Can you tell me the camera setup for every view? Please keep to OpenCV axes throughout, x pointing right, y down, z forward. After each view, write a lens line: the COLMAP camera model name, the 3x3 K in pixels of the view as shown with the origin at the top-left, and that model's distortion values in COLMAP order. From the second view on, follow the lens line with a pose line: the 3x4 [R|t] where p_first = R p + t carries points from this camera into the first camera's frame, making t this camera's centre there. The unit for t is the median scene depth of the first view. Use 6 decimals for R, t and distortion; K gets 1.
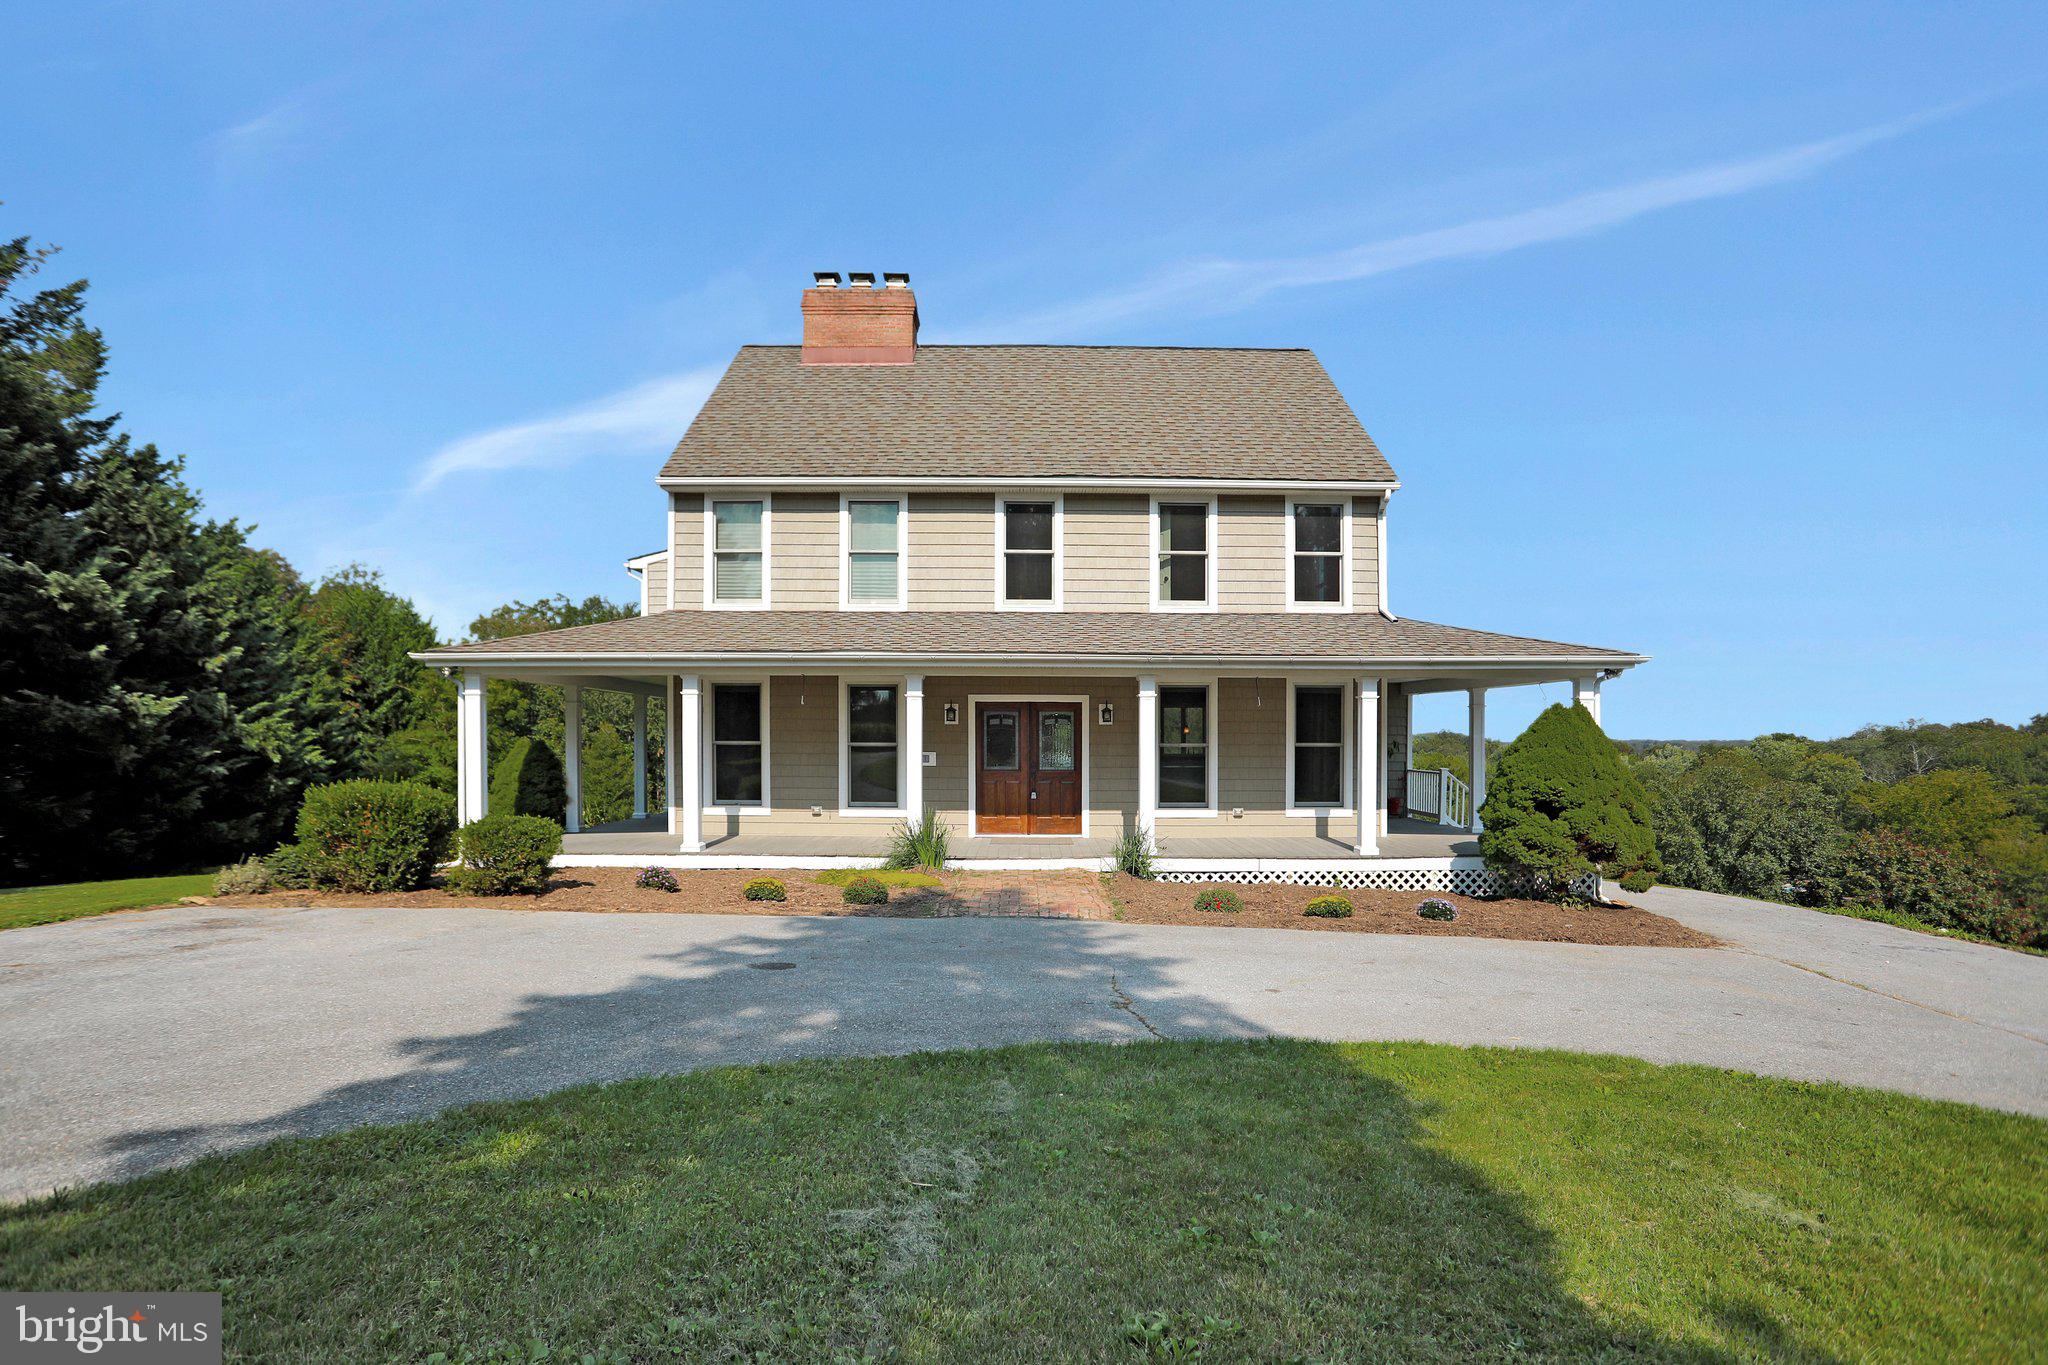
lens RADIAL K [[998.6, 0, 1058.3], [0, 998.6, 746.0], [0, 0, 1]] dist [-0.059446, 0.000226]
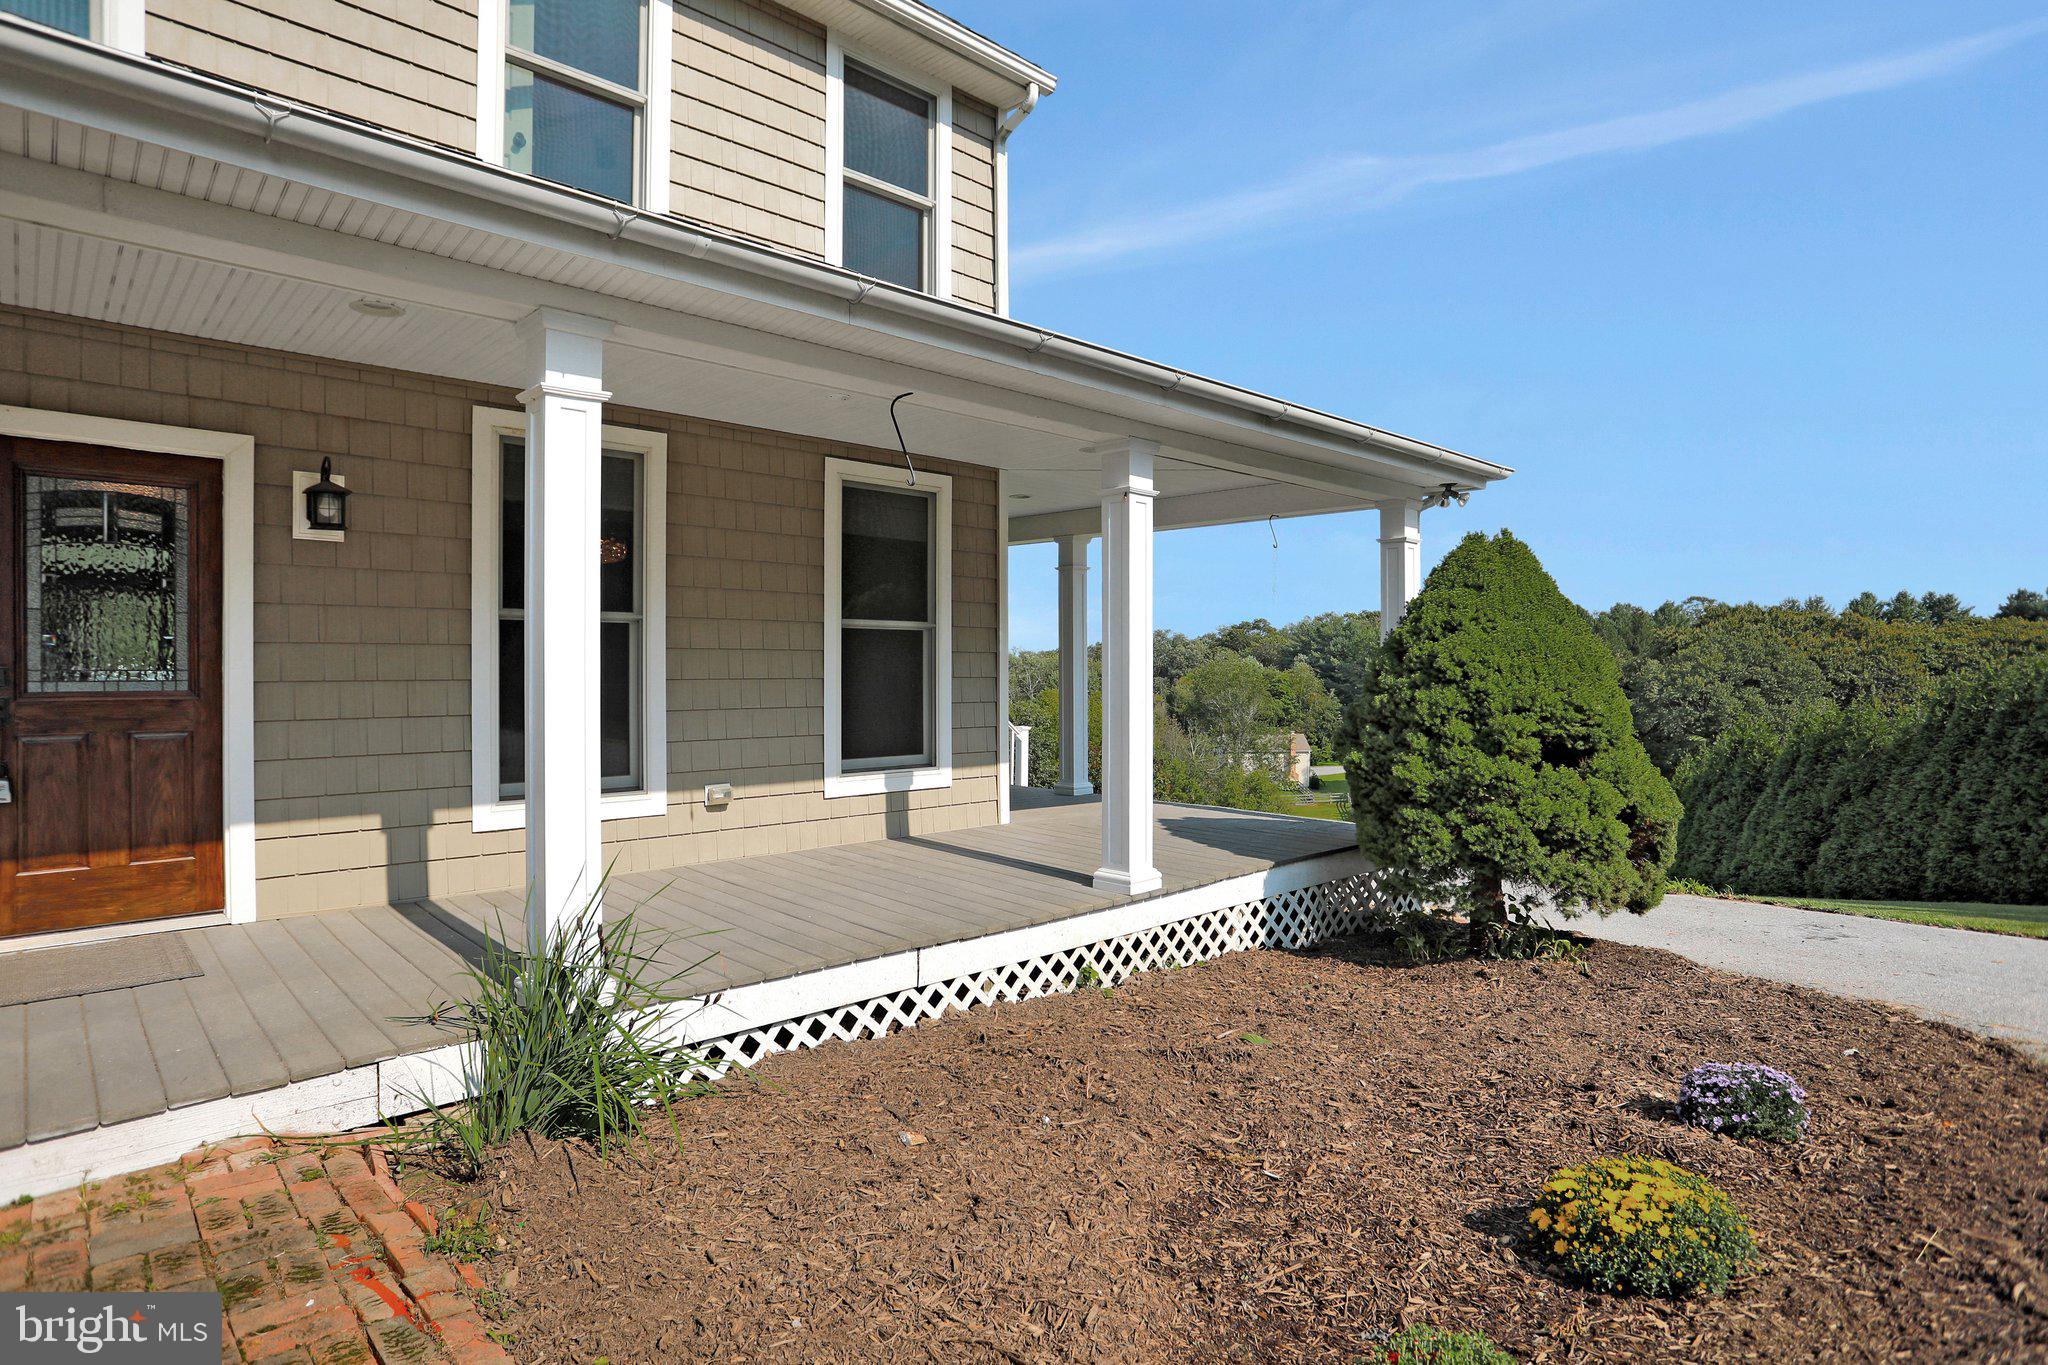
lens RADIAL K [[1078.3, 0, 1035.3], [0, 1078.3, 676.5], [0, 0, 1]] dist [-0.070265, 0.000046]
pose [[0.728425, -0.004619, 0.685110, -0.009981], [0.003206, 0.999989, 0.003333, 0.019541], [-0.685118, -0.000231, 0.728432, 0.621573]]
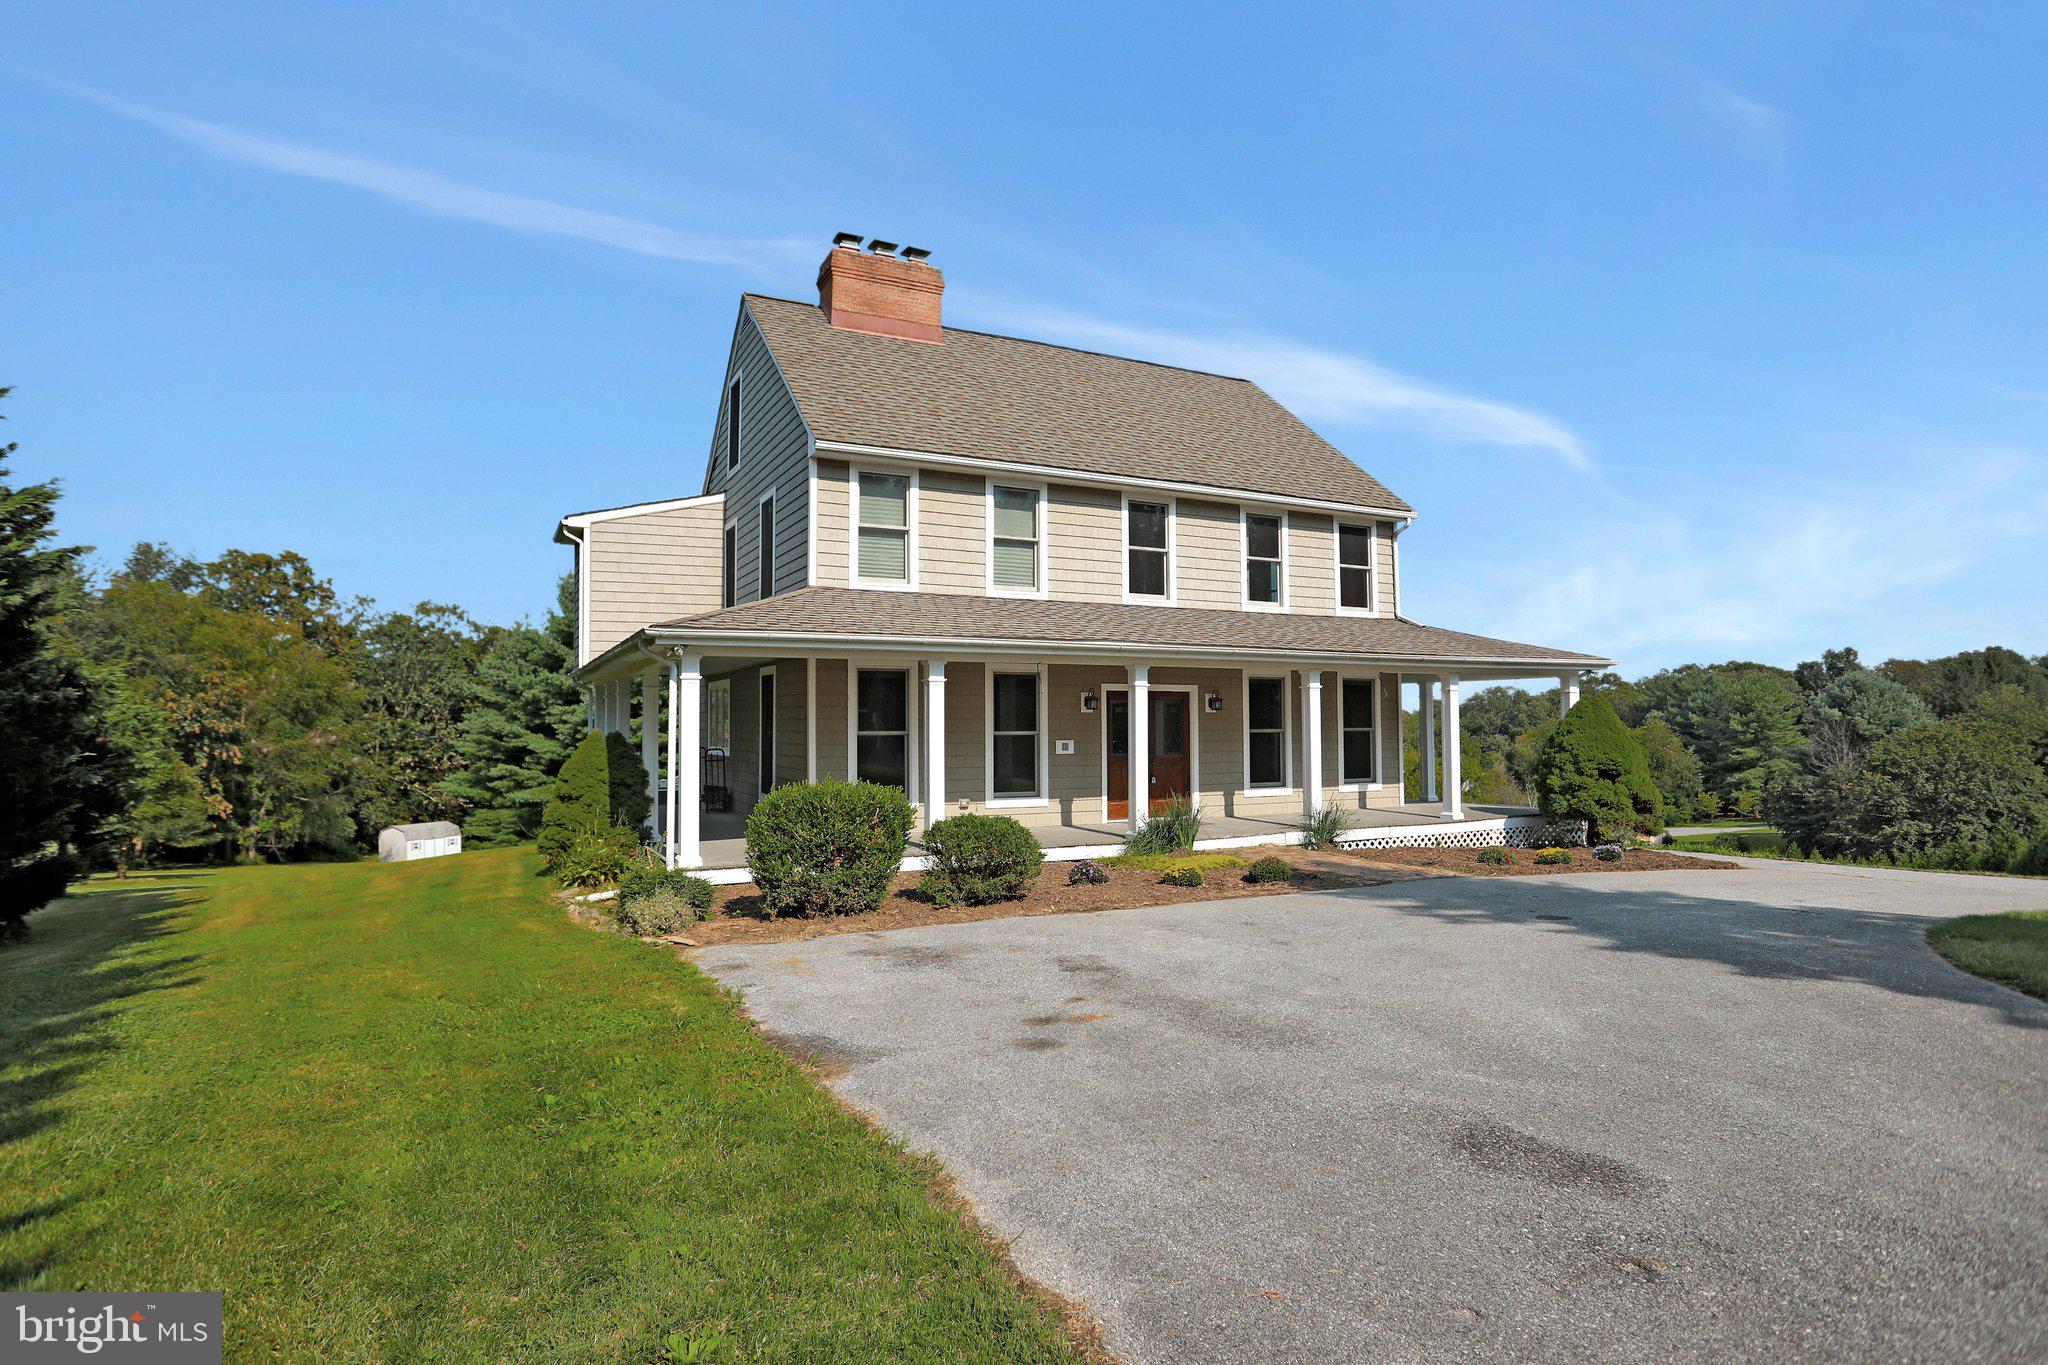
lens RADIAL K [[1135.6, 0, 1024.0], [0, 1135.6, 682.5], [0, 0, 1]] dist [-0.031494, 0.000469]
pose [[0.892366, 0.011697, 0.451161, -0.689063], [0.009035, 0.999001, -0.043771, -0.002230], [-0.451222, 0.043136, 0.891368, -0.007399]]
